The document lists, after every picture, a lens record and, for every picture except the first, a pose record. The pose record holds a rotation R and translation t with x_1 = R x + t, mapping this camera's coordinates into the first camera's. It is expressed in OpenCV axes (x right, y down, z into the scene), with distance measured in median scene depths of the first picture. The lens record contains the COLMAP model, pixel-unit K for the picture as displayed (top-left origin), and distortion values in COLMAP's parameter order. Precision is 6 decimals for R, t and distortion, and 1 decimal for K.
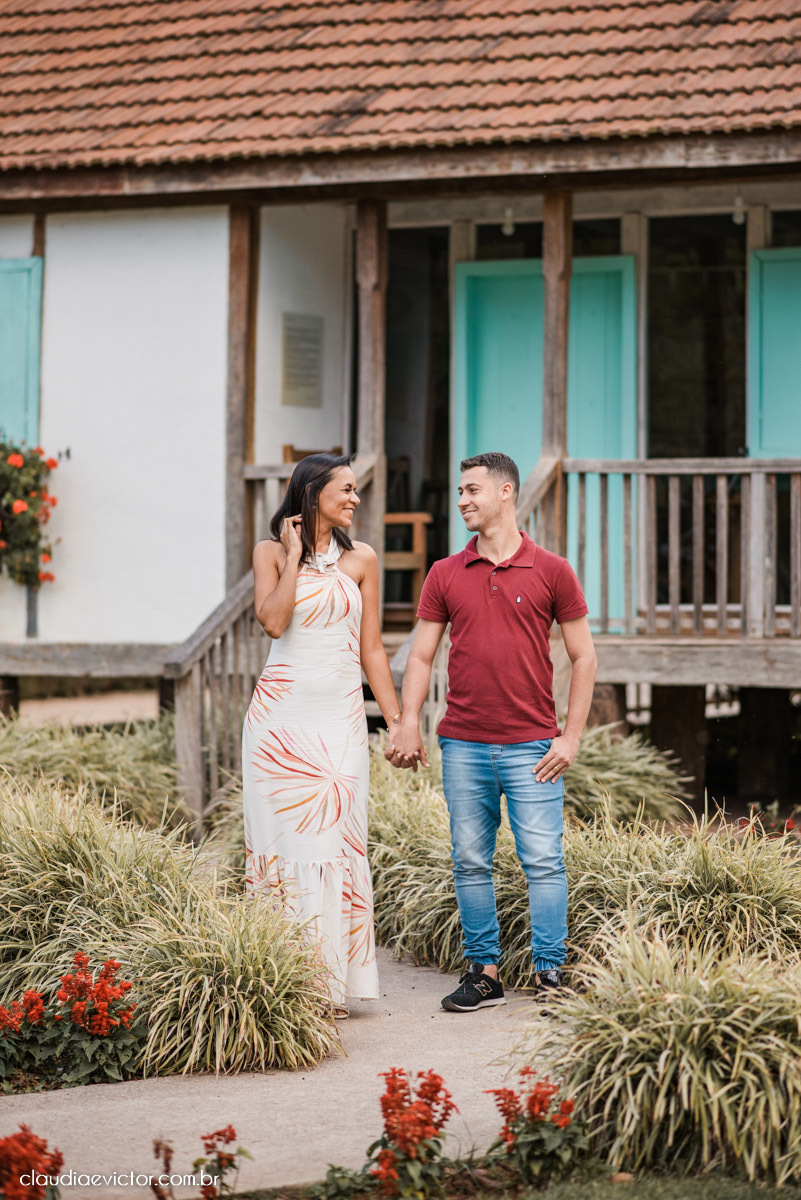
lens RADIAL K [[3178.8, 0, 402.7], [0, 3178.8, 603.0], [0, 0, 1]] dist [0.105051, 0.000000]
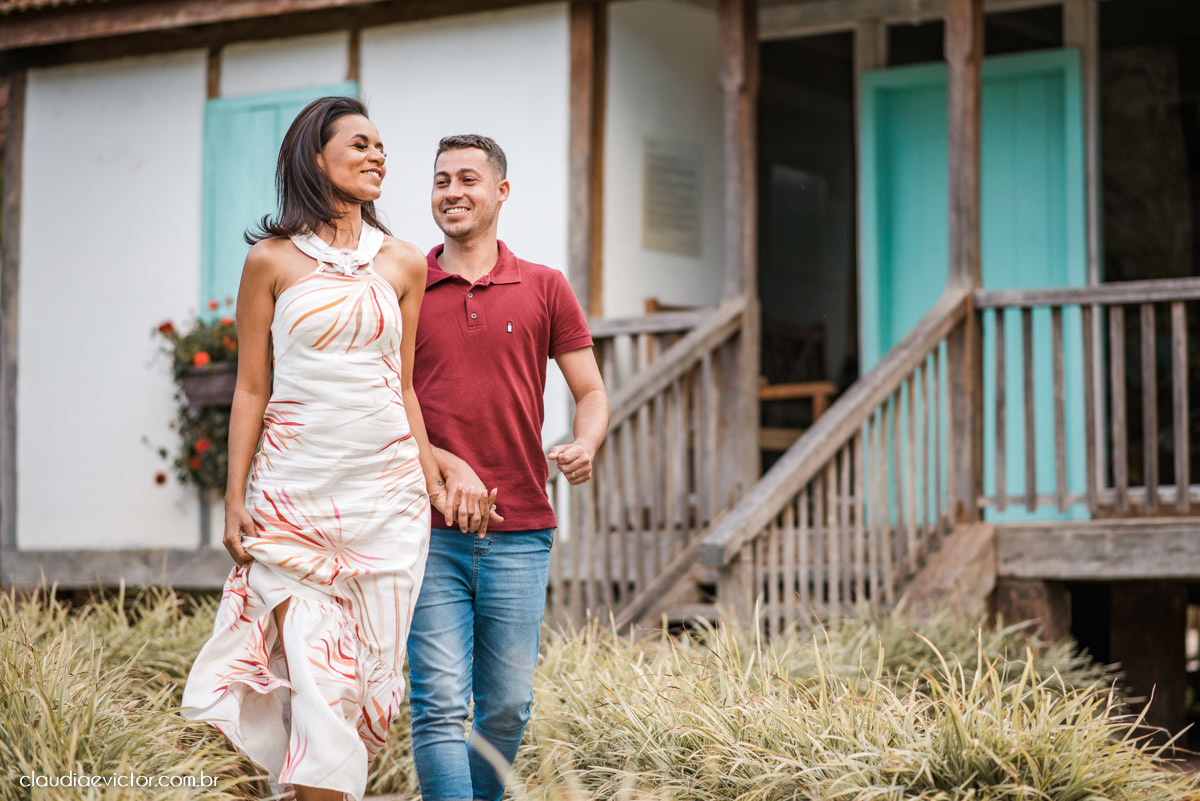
lens RADIAL K [[3178.8, 0, 596.7], [0, 3178.8, 395.2], [0, 0, 1]] dist [0.105051, 0.000000]
pose [[0.990323, -0.018897, -0.137493, 0.065252], [0.008886, 0.997288, -0.073061, 0.036034], [0.138500, 0.071132, 0.987805, 0.219521]]
